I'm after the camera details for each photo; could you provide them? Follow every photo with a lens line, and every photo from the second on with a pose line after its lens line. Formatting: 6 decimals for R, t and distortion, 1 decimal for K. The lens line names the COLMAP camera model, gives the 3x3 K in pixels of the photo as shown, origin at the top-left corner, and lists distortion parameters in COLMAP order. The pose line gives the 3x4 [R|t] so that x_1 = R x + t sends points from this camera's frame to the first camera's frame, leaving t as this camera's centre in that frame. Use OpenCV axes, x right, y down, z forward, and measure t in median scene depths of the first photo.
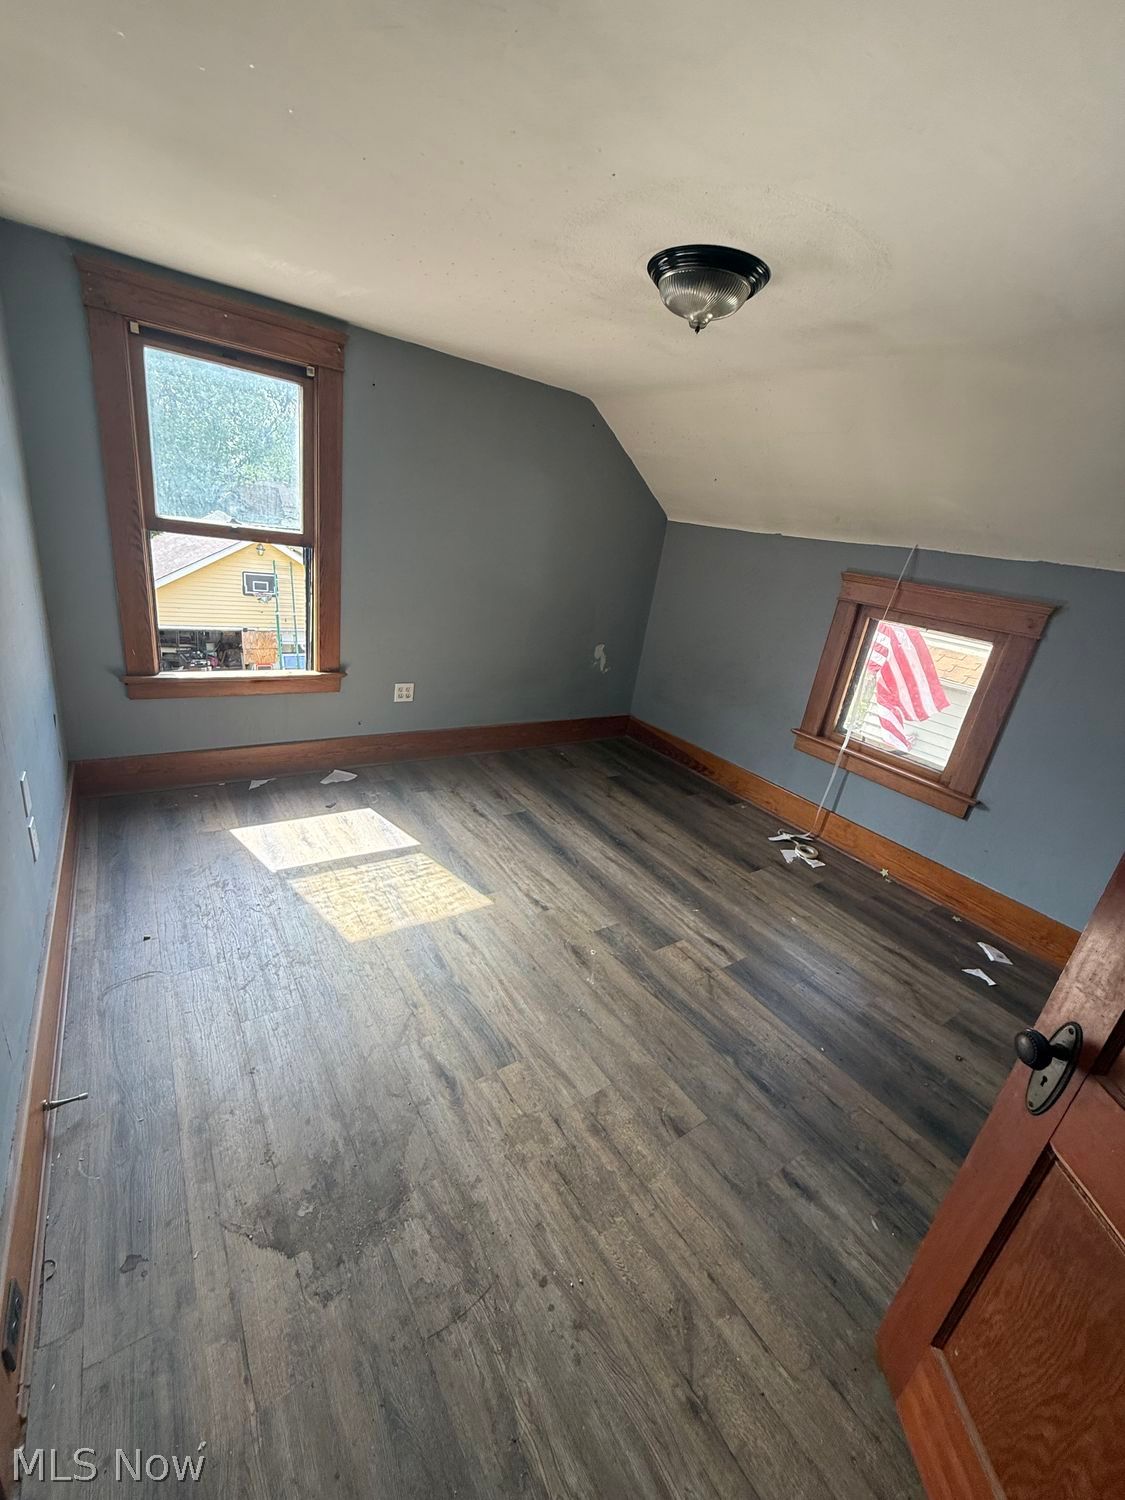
lens RADIAL K [[590.9, 0, 565.0], [0, 590.9, 742.6], [0, 0, 1]] dist [-0.002124, -0.000139]
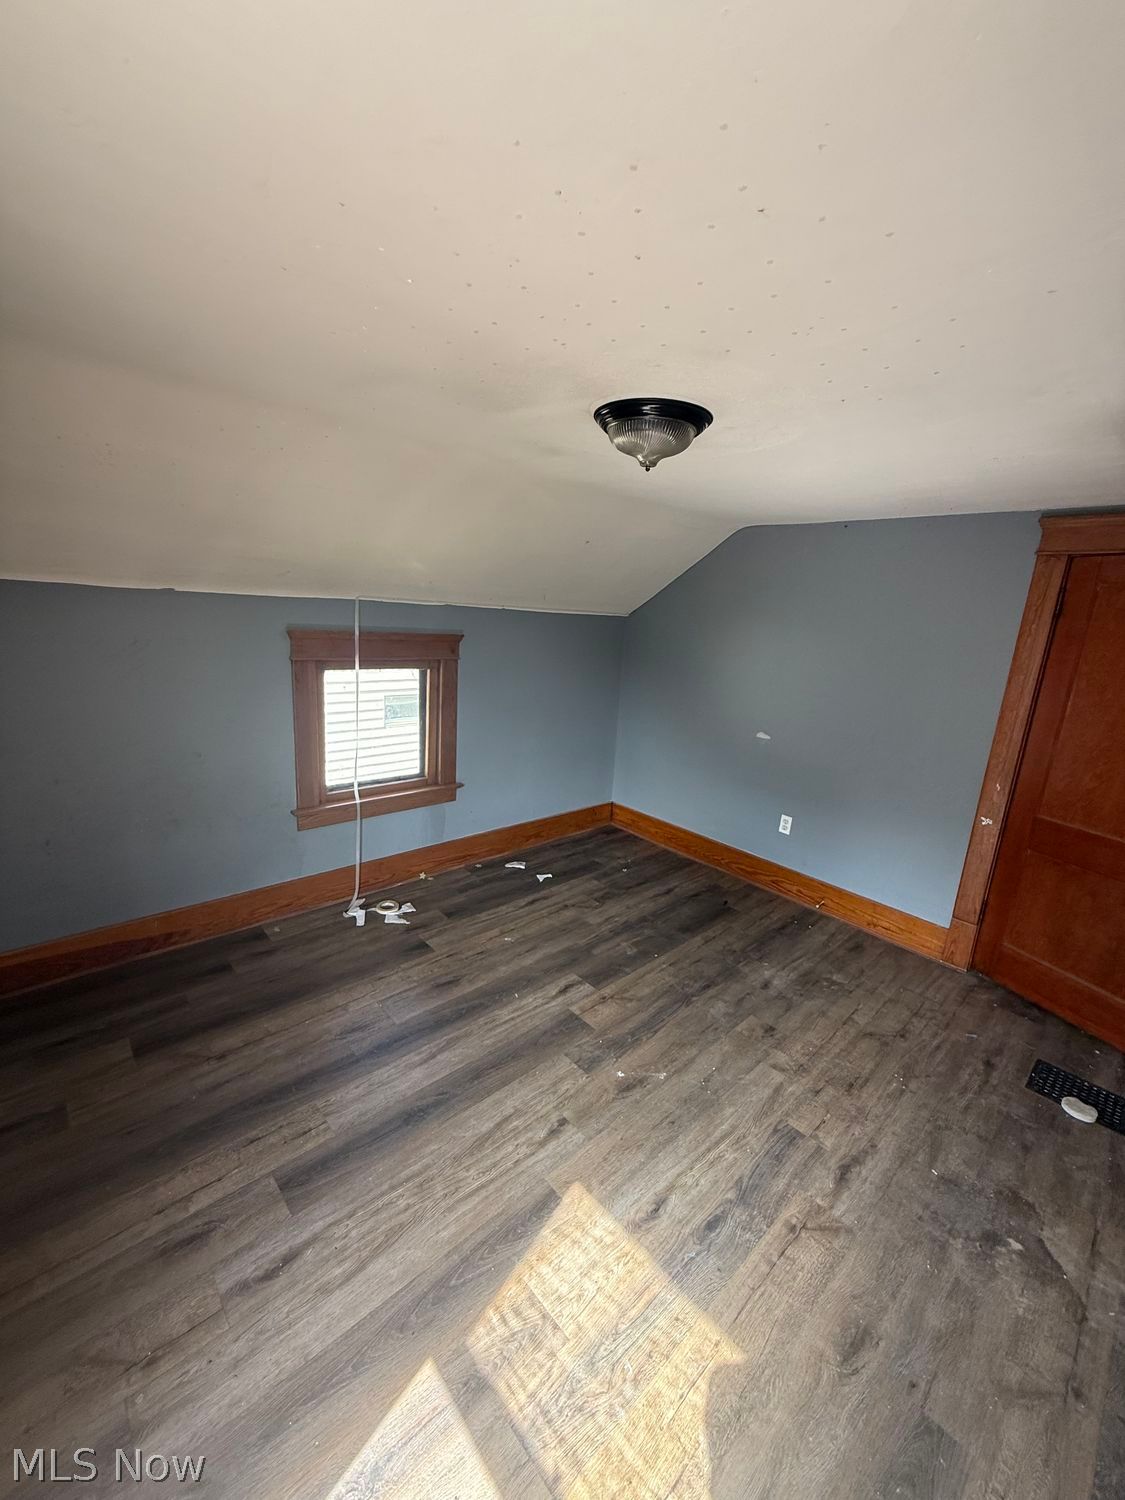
lens RADIAL K [[590.9, 0, 565.0], [0, 590.9, 742.6], [0, 0, 1]] dist [-0.002124, -0.000139]
pose [[-0.116232, -0.358934, 0.926097, -0.560051], [0.264056, 0.887694, 0.377191, -0.449923], [-0.957478, 0.288383, -0.008399, 0.819248]]
